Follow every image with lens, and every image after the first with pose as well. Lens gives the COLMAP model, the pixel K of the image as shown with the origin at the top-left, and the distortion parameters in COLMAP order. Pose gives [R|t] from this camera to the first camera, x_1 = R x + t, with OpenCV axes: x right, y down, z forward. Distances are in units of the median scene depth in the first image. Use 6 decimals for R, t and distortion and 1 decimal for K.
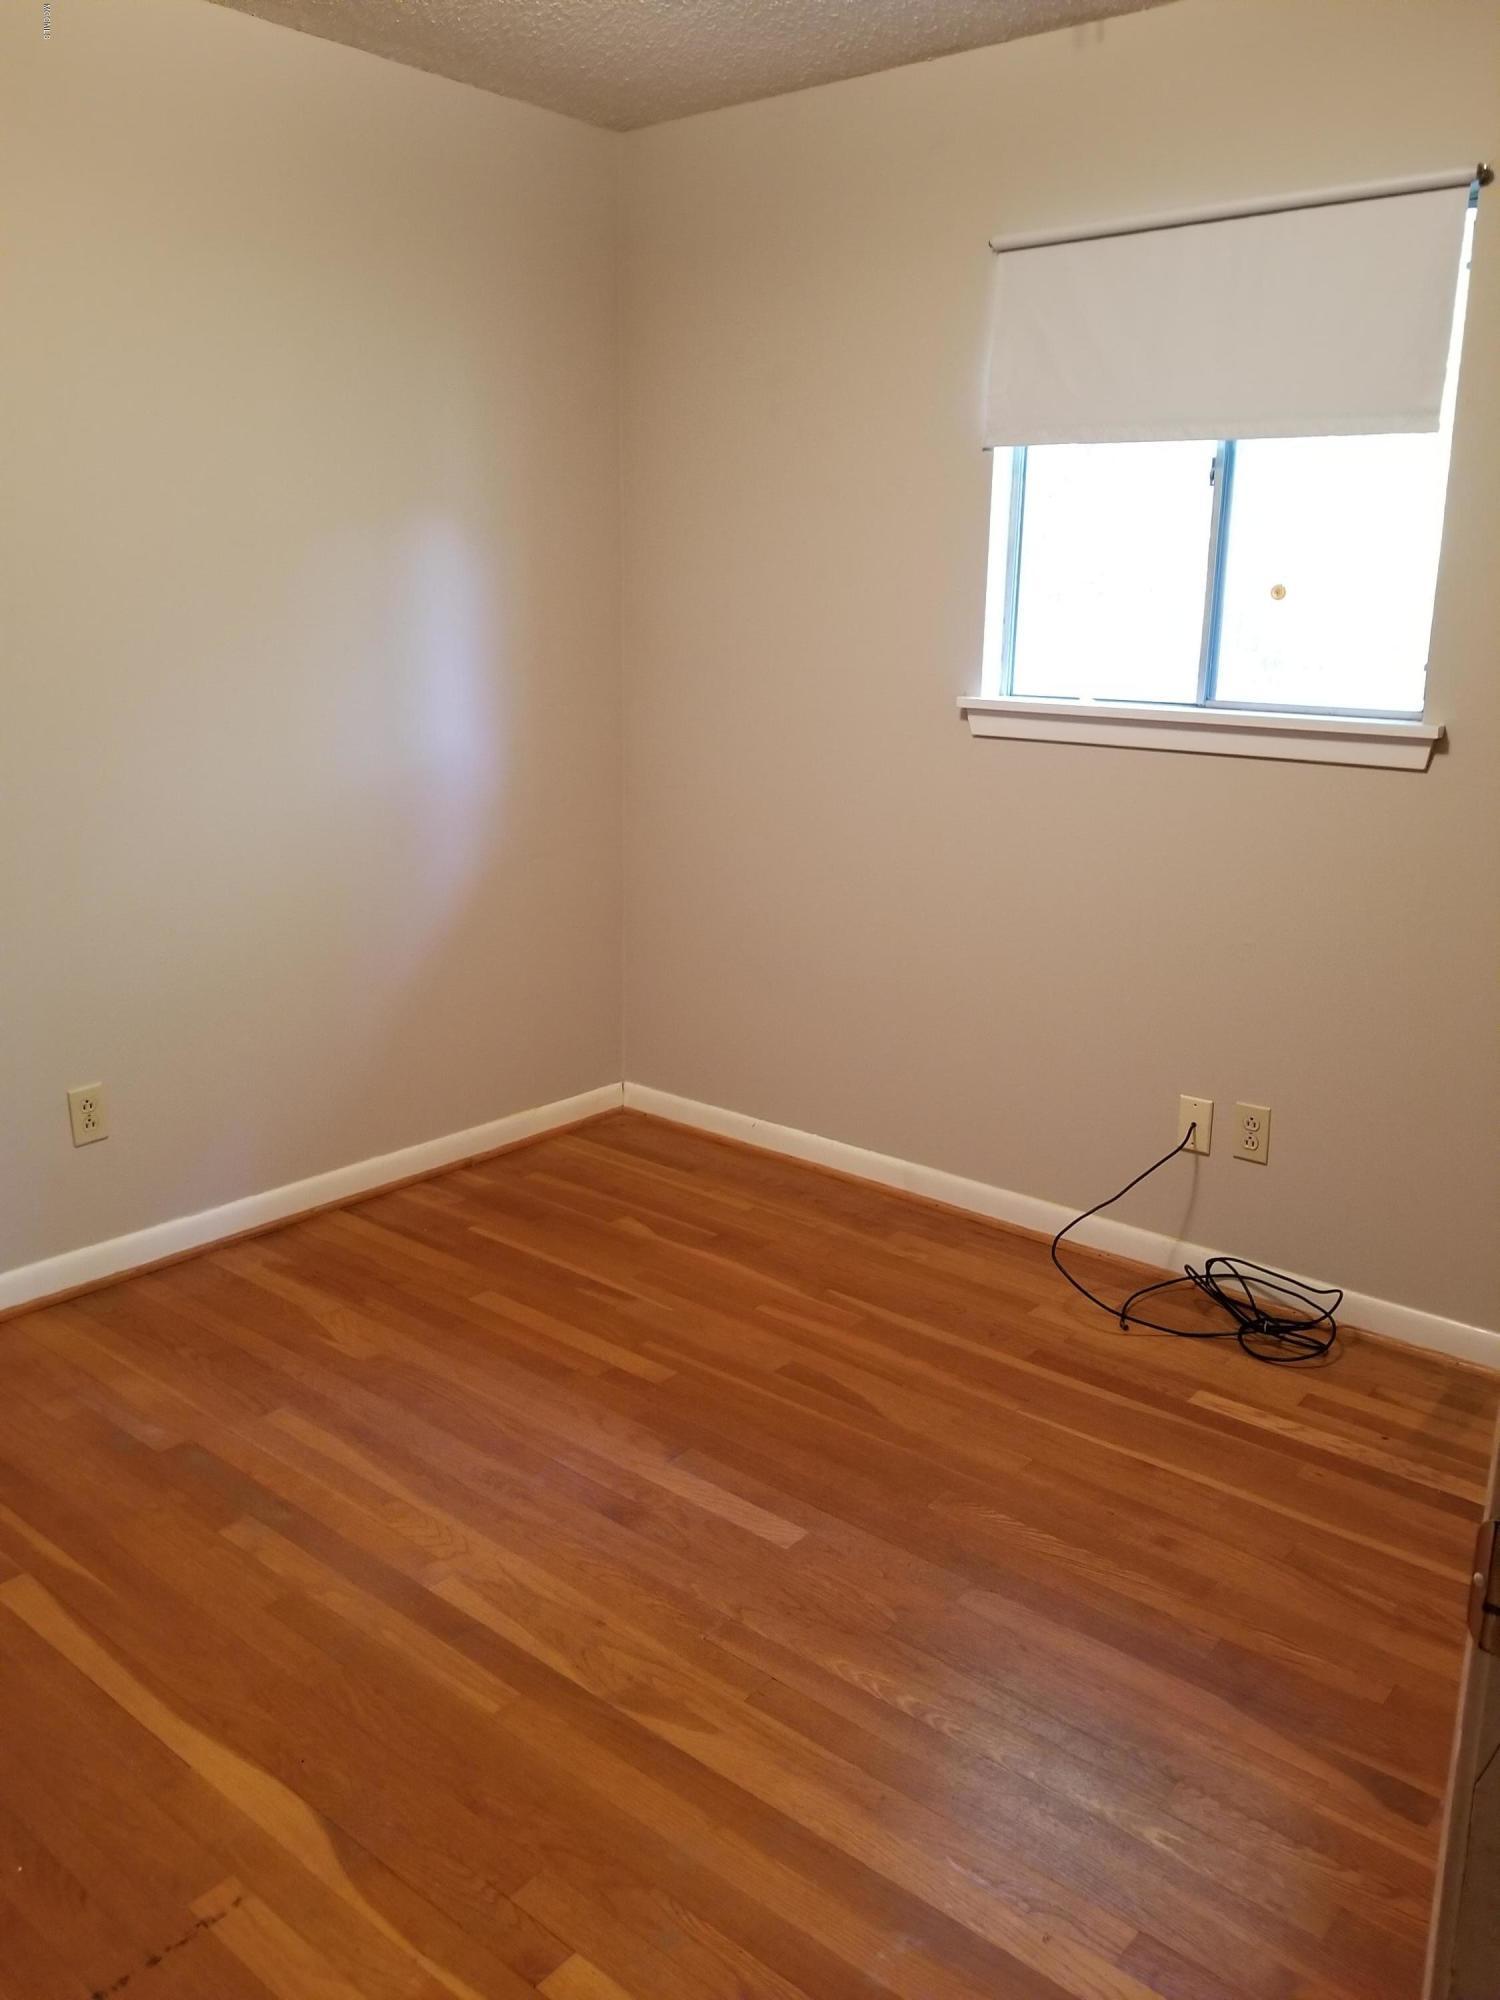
lens RADIAL K [[1565.1, 0, 750.0], [0, 1565.1, 1000.0], [0, 0, 1]] dist [0.066194, -0.099622]
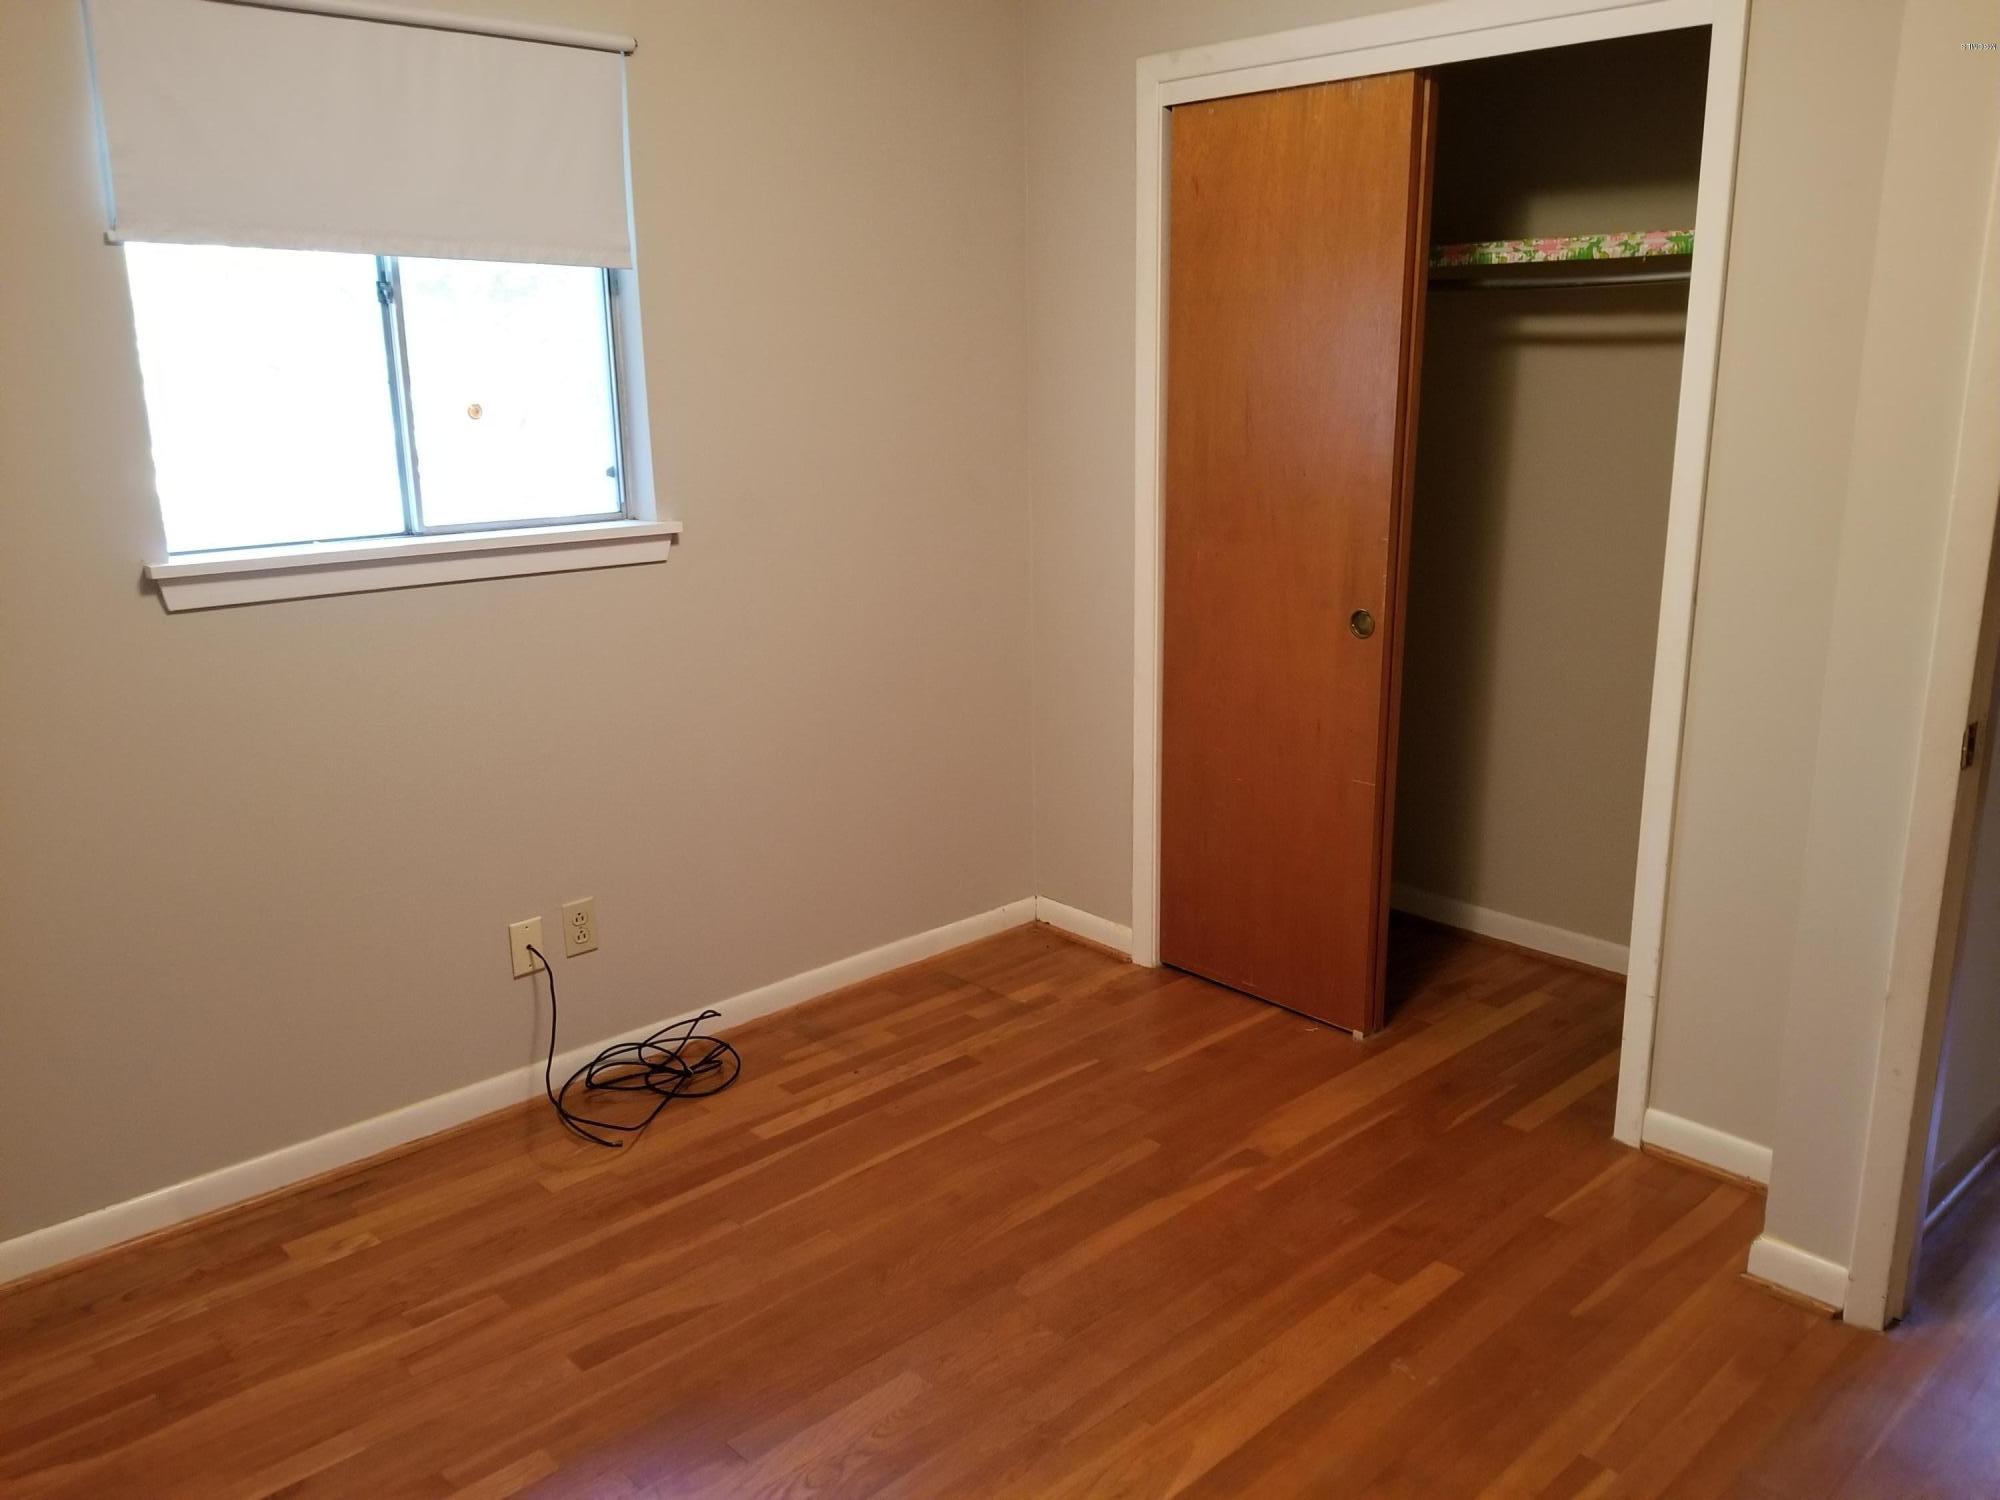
lens RADIAL K [[1565.1, 0, 1000.0], [0, 1565.1, 750.0], [0, 0, 1]] dist [0.066194, -0.099622]
pose [[0.105468, -0.245638, 0.963607, -0.655861], [0.270574, 0.939541, 0.209888, -0.175636], [-0.956904, 0.238591, 0.165555, 0.562972]]
